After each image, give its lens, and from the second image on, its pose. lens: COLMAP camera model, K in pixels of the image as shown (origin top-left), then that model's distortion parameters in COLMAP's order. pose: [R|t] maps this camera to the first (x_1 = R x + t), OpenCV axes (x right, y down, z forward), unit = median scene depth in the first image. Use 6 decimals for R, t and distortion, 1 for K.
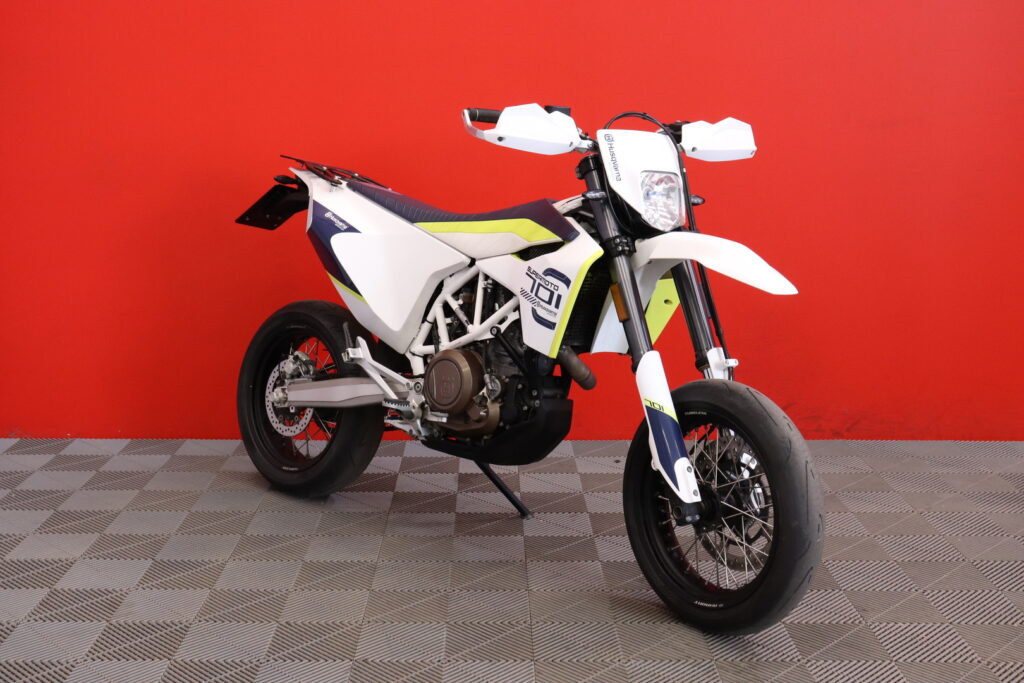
lens RADIAL K [[1261.7, 0, 512.0], [0, 1261.7, 341.5], [0, 0, 1]] dist [0.008396, 0.042590]
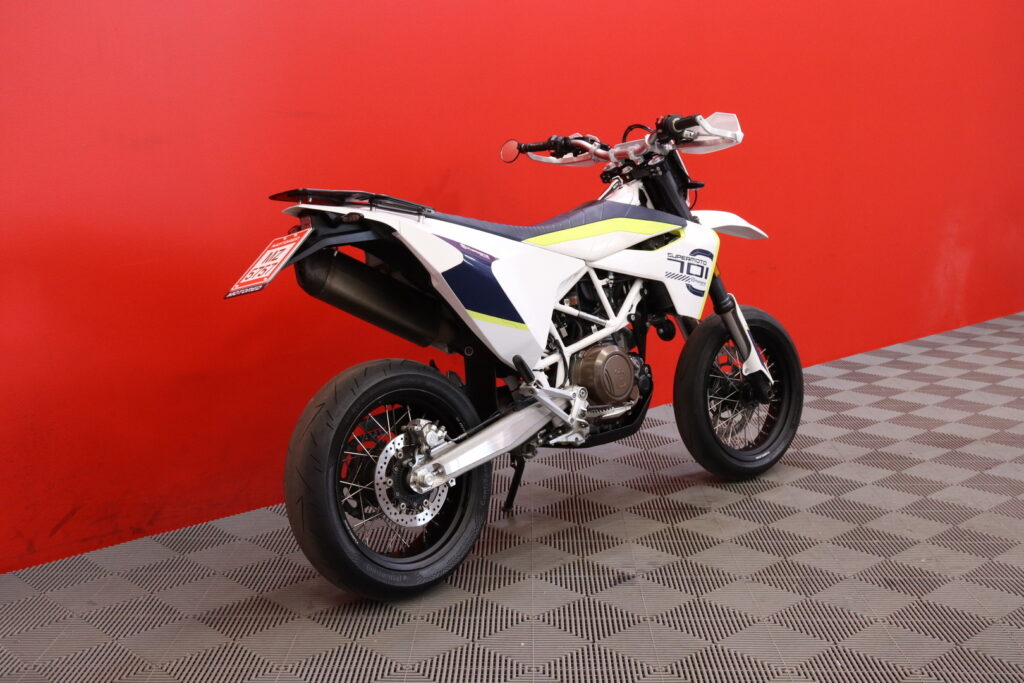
lens RADIAL K [[1261.7, 0, 512.0], [0, 1261.7, 341.5], [0, 0, 1]] dist [0.008396, 0.042590]
pose [[0.083867, -0.214569, 0.973101, -1.141234], [0.168171, 0.965582, 0.198418, -0.231964], [-0.982184, 0.147007, 0.117065, 0.973078]]
